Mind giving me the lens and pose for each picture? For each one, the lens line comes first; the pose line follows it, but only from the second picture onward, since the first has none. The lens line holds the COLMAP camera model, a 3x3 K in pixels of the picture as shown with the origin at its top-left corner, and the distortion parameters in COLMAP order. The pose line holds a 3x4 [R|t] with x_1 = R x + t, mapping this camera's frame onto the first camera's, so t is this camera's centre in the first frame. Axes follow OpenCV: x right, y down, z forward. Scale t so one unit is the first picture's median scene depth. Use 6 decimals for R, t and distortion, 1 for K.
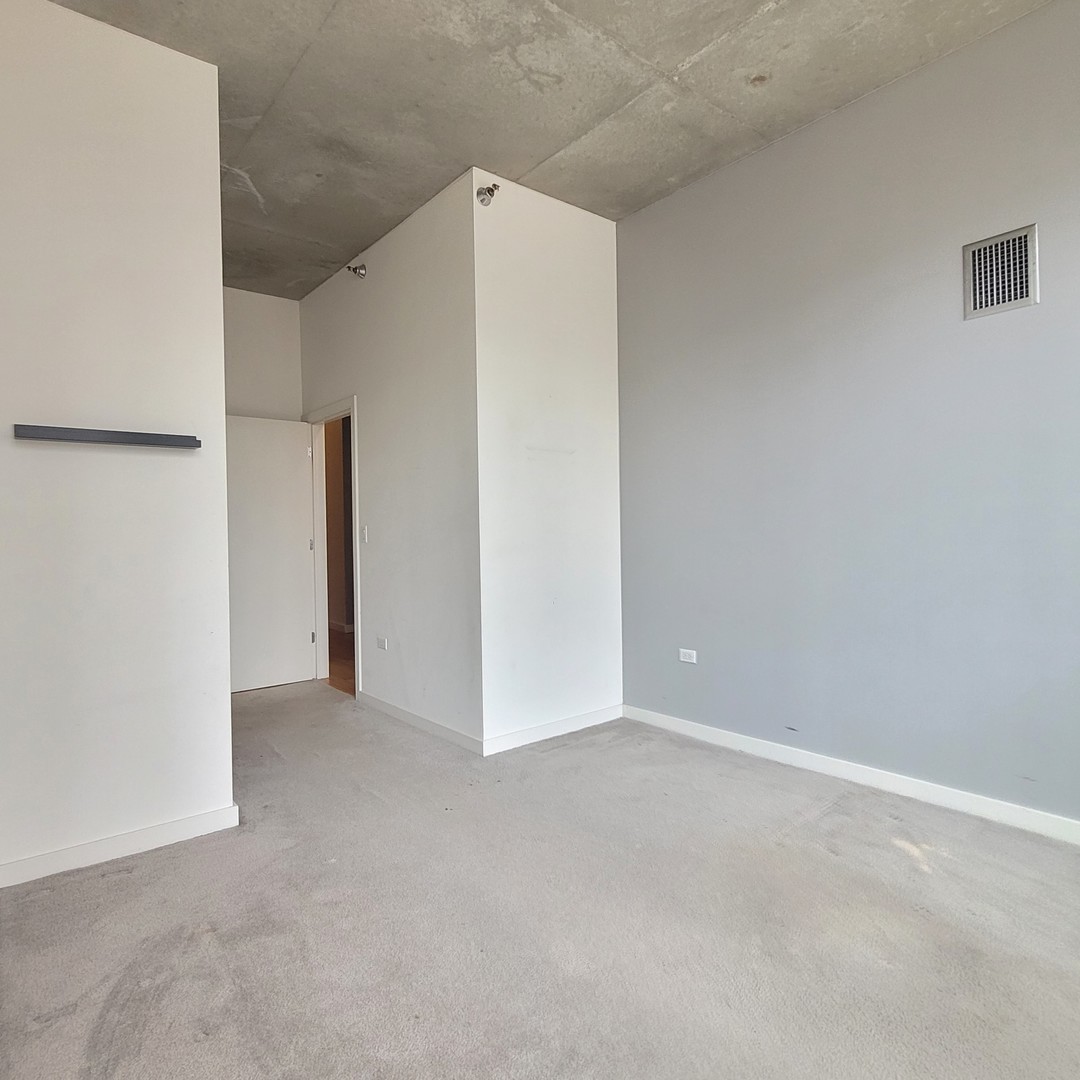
lens RADIAL K [[666.3, 0, 544.7], [0, 666.3, 538.0], [0, 0, 1]] dist [0.004499, -0.002982]
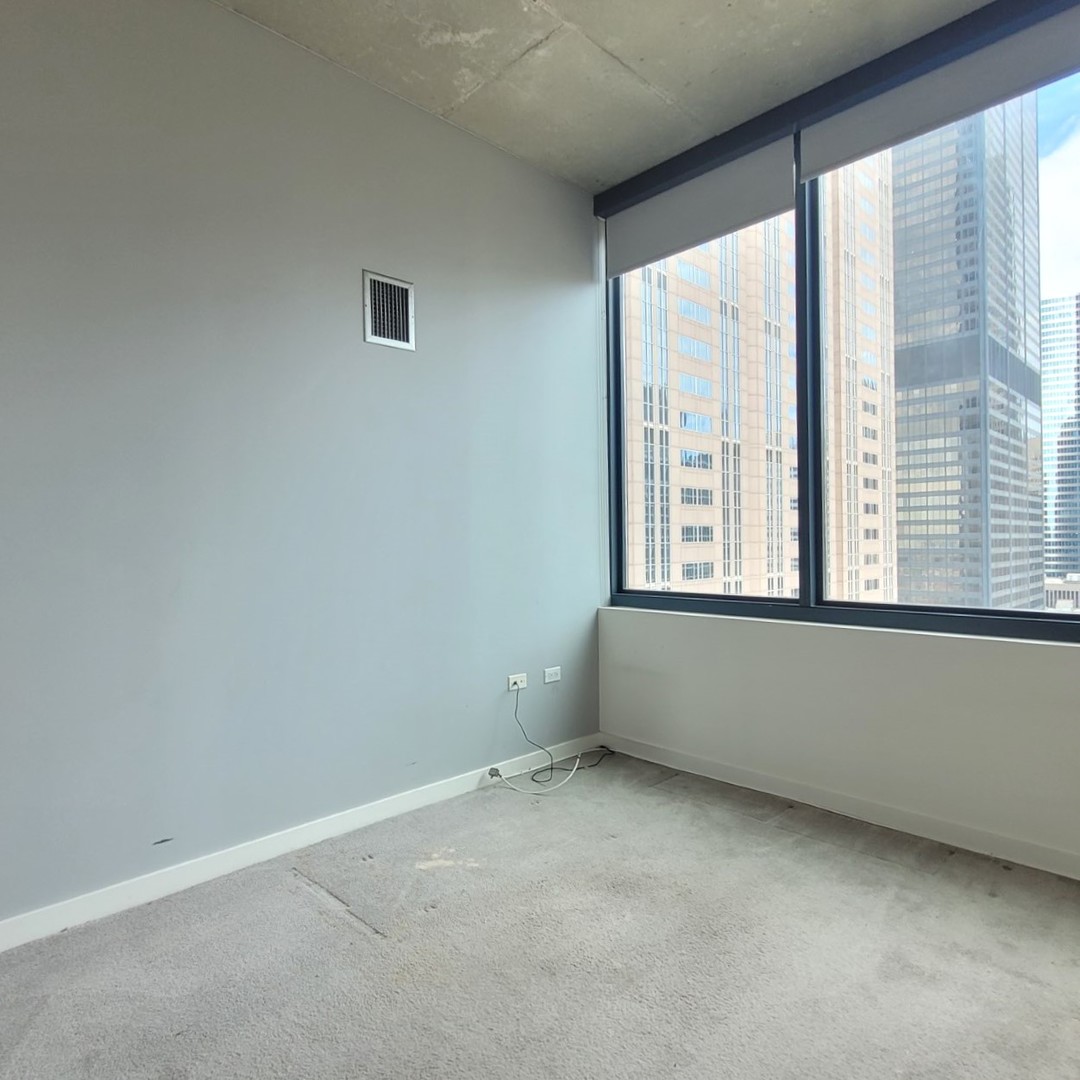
lens RADIAL K [[680.9, 0, 542.7], [0, 680.9, 539.1], [0, 0, 1]] dist [0.003654, -0.003940]
pose [[-0.084929, 0.015629, 0.996264, -0.434250], [0.026172, 0.999567, -0.013450, 0.000046], [-0.996043, 0.024932, -0.085301, 0.821661]]
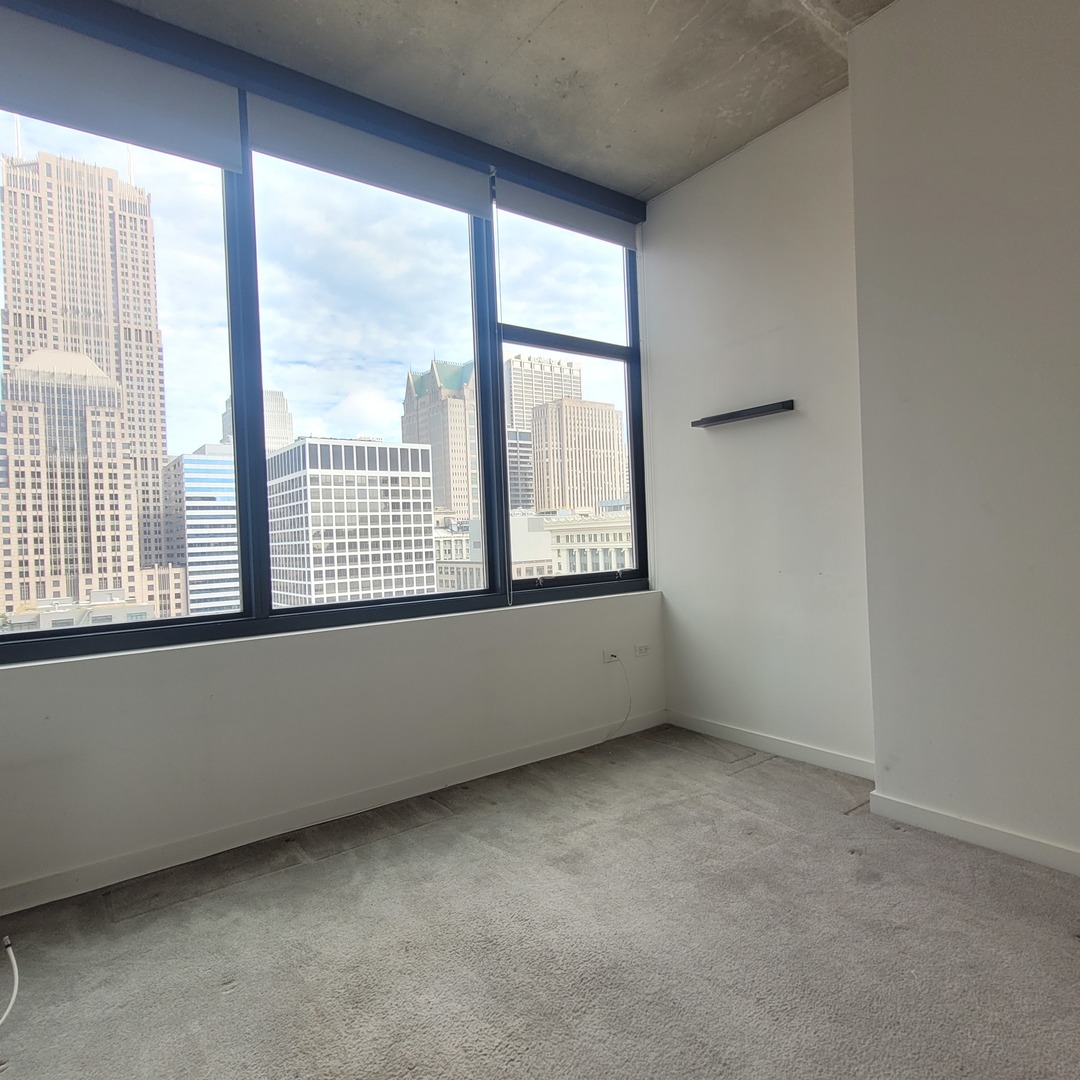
lens RADIAL K [[666.3, 0, 544.7], [0, 666.3, 538.0], [0, 0, 1]] dist [0.004499, -0.002982]
pose [[-0.997517, 0.052183, 0.047293, 0.188103], [0.053038, 0.998448, 0.017001, -0.006469], [-0.046333, 0.019467, -0.998736, 1.273473]]
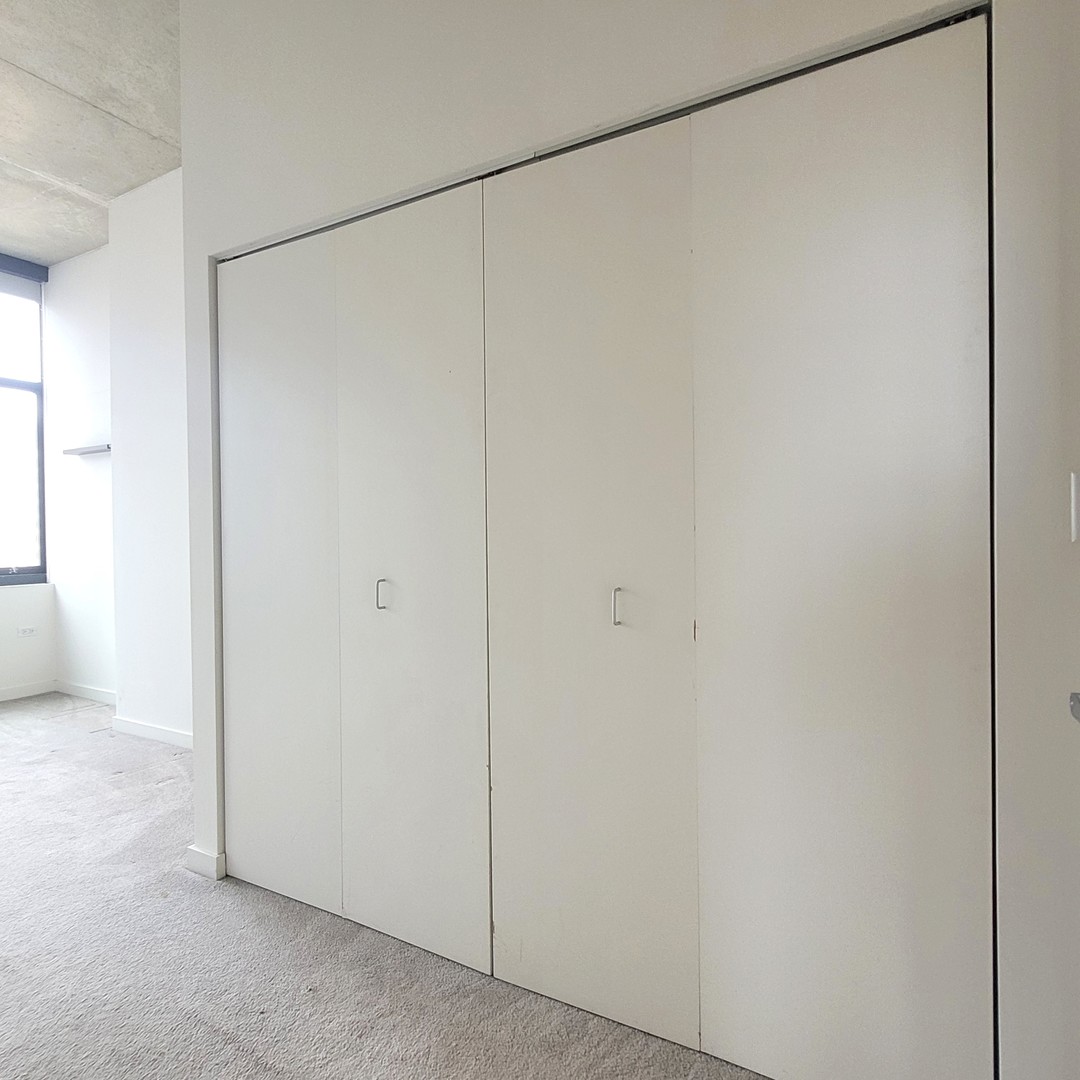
lens RADIAL K [[666.3, 0, 544.7], [0, 666.3, 538.0], [0, 0, 1]] dist [0.004499, -0.002982]
pose [[-0.932683, 0.025182, -0.359818, -0.587177], [0.016073, 0.999471, 0.028286, -0.005498], [0.360339, 0.020599, -0.932594, 1.962954]]
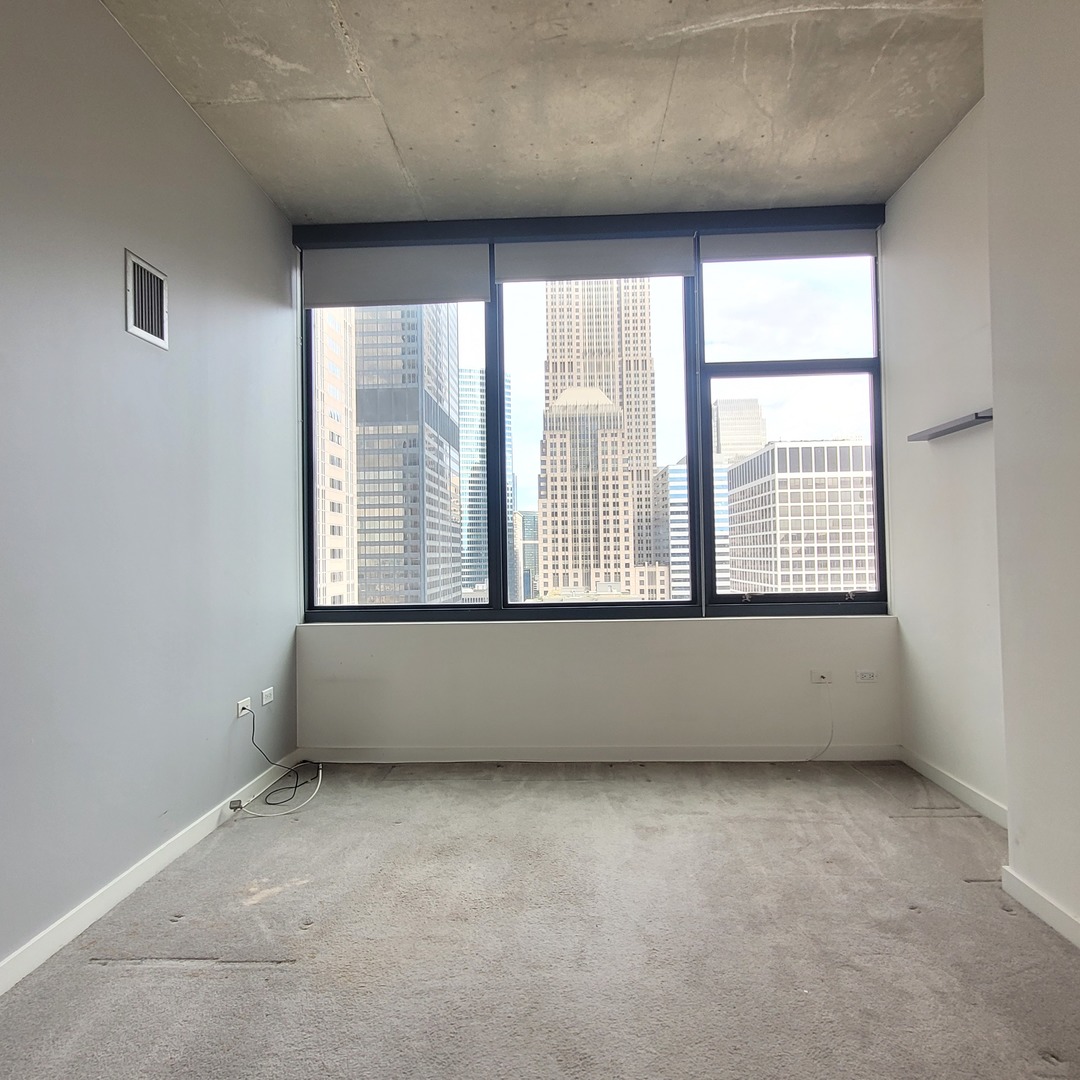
lens RADIAL K [[666.3, 0, 544.7], [0, 666.3, 538.0], [0, 0, 1]] dist [0.004499, -0.002982]
pose [[-0.746697, 0.040240, 0.663946, -0.368455], [0.036147, 0.999148, -0.019905, -0.011348], [-0.664181, 0.009137, -0.747516, 1.294897]]
